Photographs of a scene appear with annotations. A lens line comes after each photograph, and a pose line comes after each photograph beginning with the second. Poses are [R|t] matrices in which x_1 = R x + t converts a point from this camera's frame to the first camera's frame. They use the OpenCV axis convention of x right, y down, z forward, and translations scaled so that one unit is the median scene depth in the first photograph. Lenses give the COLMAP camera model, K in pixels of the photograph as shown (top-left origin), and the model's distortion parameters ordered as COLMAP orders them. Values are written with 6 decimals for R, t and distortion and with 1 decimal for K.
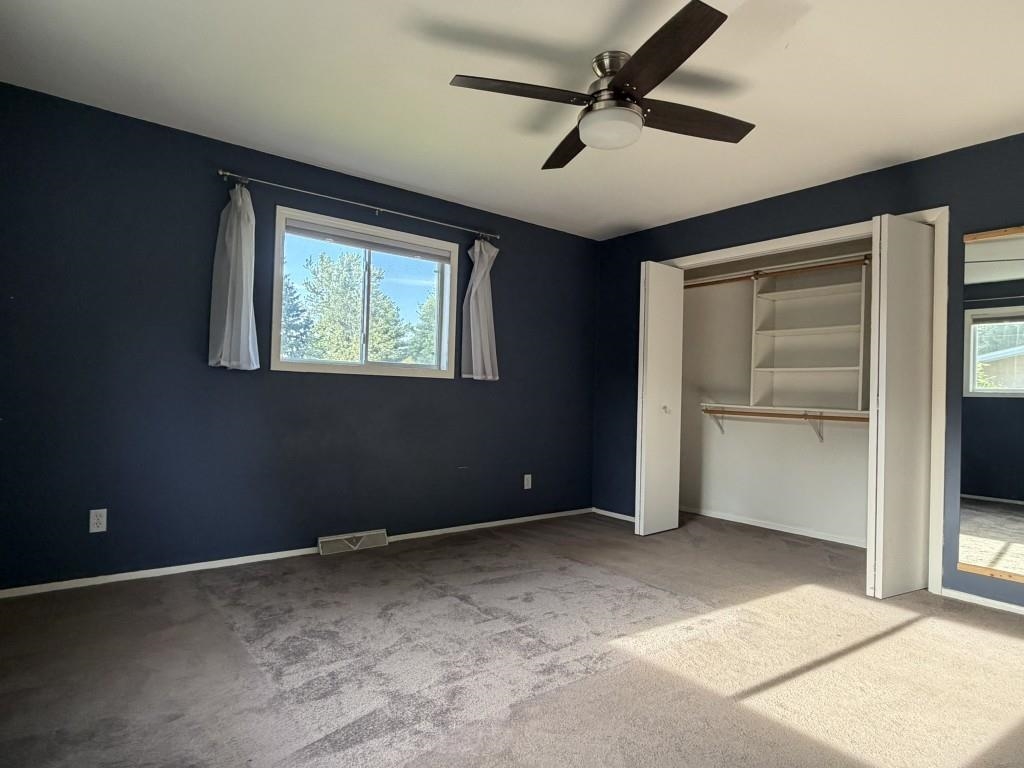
lens RADIAL K [[573.1, 0, 506.3], [0, 573.1, 384.3], [0, 0, 1]] dist [0.005680, -0.000936]
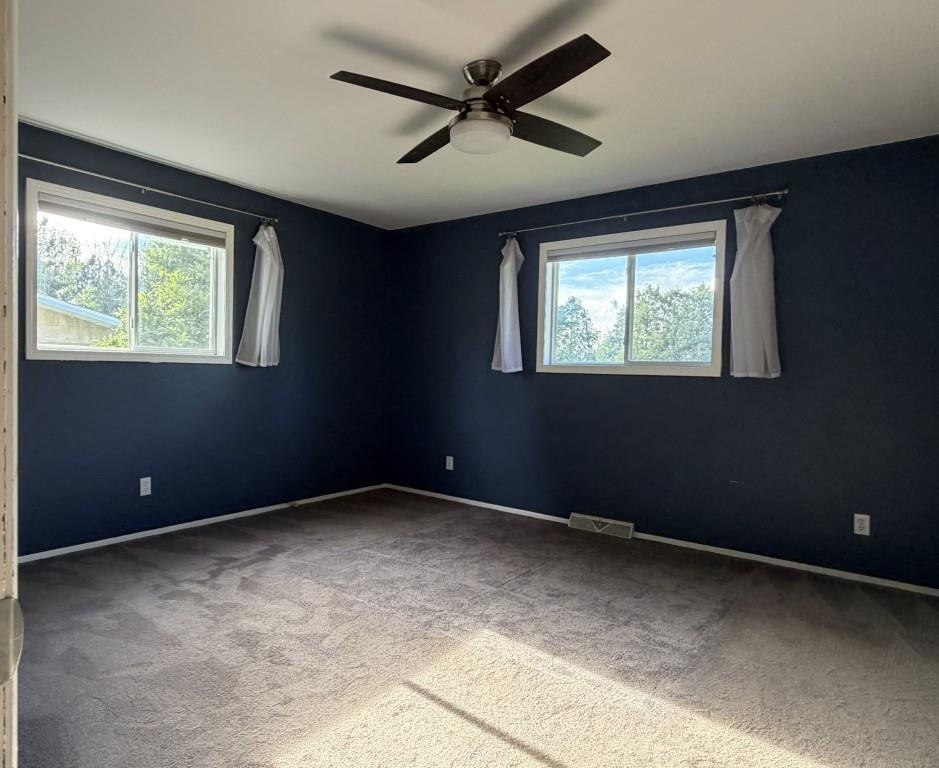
lens RADIAL K [[601.1, 0, 467.6], [0, 601.1, 406.3], [0, 0, 1]] dist [-0.004052, -0.000748]
pose [[0.263657, 0.033482, -0.964035, 0.912670], [-0.007107, 0.999438, 0.032768, 0.009632], [0.964590, -0.001788, 0.263746, 0.522223]]
